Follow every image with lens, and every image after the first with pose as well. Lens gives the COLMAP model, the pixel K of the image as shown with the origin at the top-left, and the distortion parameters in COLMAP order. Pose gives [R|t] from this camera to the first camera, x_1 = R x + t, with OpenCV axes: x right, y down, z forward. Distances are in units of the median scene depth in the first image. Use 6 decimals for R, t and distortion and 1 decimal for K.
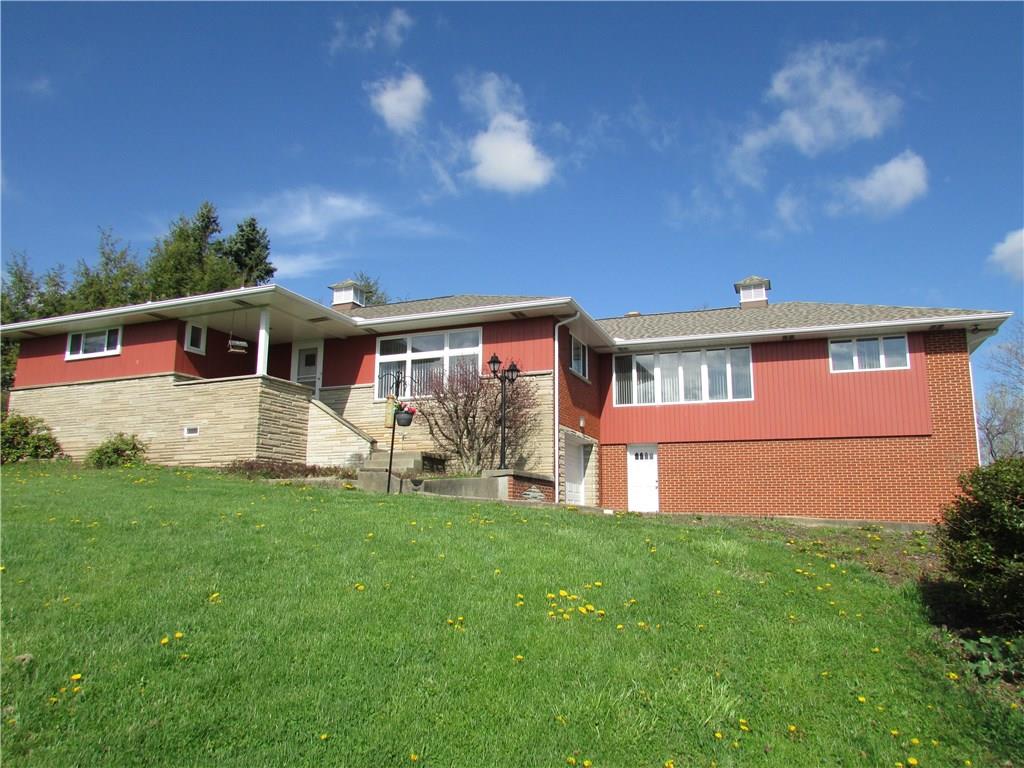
lens RADIAL K [[733.4, 0, 513.4], [0, 733.4, 386.3], [0, 0, 1]] dist [-0.033019, 0.013712]
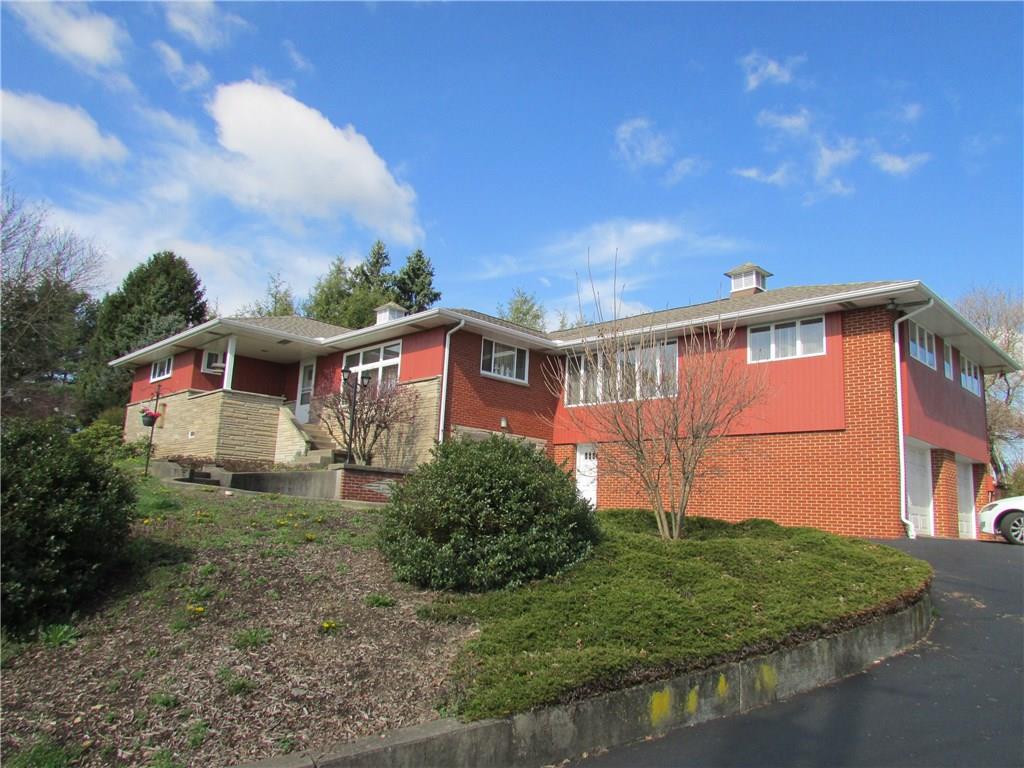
lens RADIAL K [[702.5, 0, 512.4], [0, 702.5, 413.0], [0, 0, 1]] dist [0.042222, 0.001939]
pose [[0.924761, -0.024304, -0.379772, 0.517244], [0.036385, 0.999033, 0.024664, 0.011859], [0.378806, -0.036626, 0.924751, 0.048639]]
